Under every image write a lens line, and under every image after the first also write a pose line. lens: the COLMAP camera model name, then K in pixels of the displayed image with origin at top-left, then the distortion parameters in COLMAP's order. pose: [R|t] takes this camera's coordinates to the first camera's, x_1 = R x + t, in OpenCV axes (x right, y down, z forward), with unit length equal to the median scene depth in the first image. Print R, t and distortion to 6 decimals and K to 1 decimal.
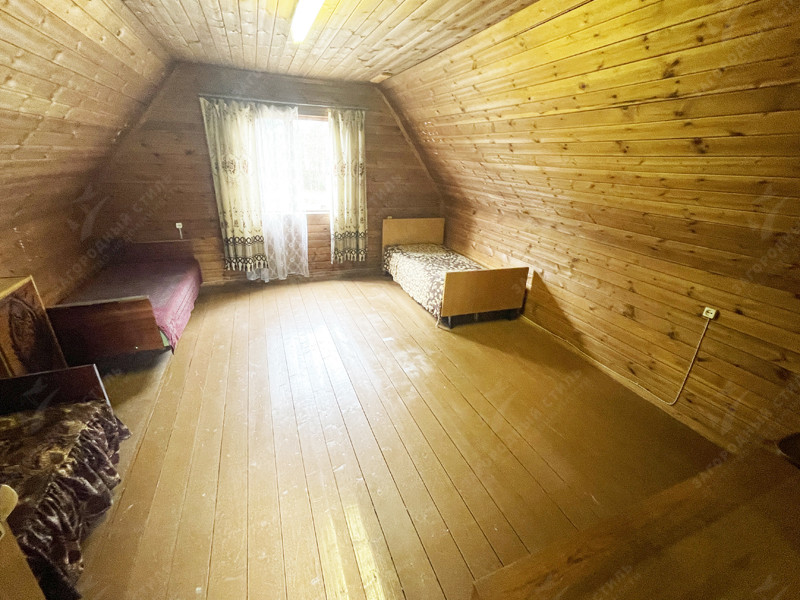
lens RADIAL K [[349.9, 0, 404.1], [0, 349.9, 299.0], [0, 0, 1]] dist [-0.000631, 0.000292]
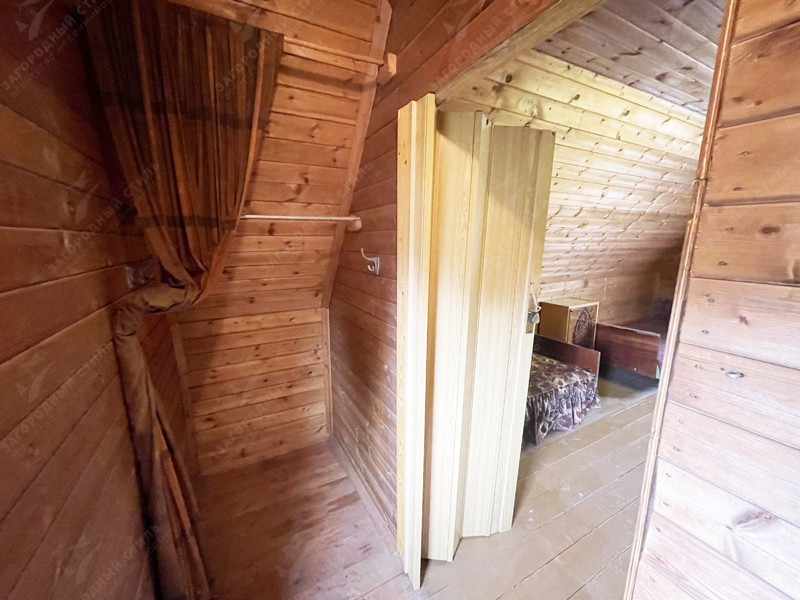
lens RADIAL K [[330.9, 0, 393.1], [0, 330.9, 298.2], [0, 0, 1]] dist [0.003085, -0.000264]
pose [[0.119083, 0.143184, -0.982506, 0.210579], [-0.371810, 0.923975, 0.089590, 0.076469], [0.920639, 0.354637, 0.163267, -0.100789]]
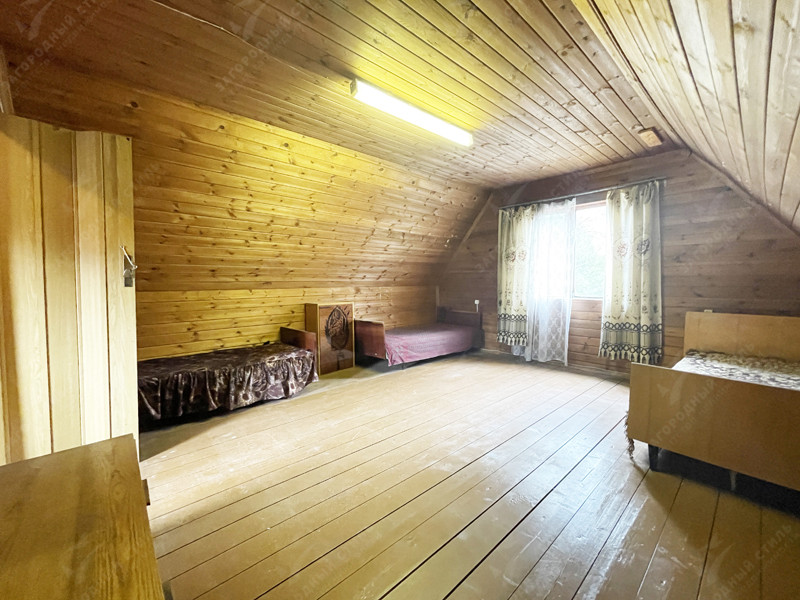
lens RADIAL K [[330.9, 0, 395.9], [0, 330.9, 297.4], [0, 0, 1]] dist [0.003085, -0.000264]
pose [[0.331773, 0.007065, -0.943333, 0.453457], [-0.340057, 0.933639, -0.112606, 0.022107], [0.879936, 0.358147, 0.312158, 0.327748]]
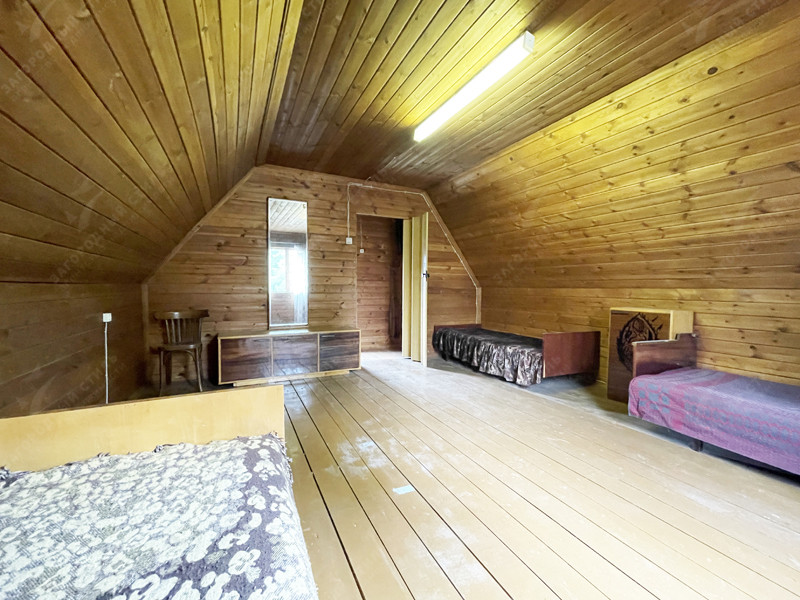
lens RADIAL K [[330.9, 0, 392.1], [0, 330.9, 298.6], [0, 0, 1]] dist [0.003085, -0.000264]
pose [[-0.998092, -0.046494, -0.040631, 0.003106], [-0.058999, 0.912185, 0.405510, -0.290987], [0.018209, 0.407133, -0.913187, 1.115970]]
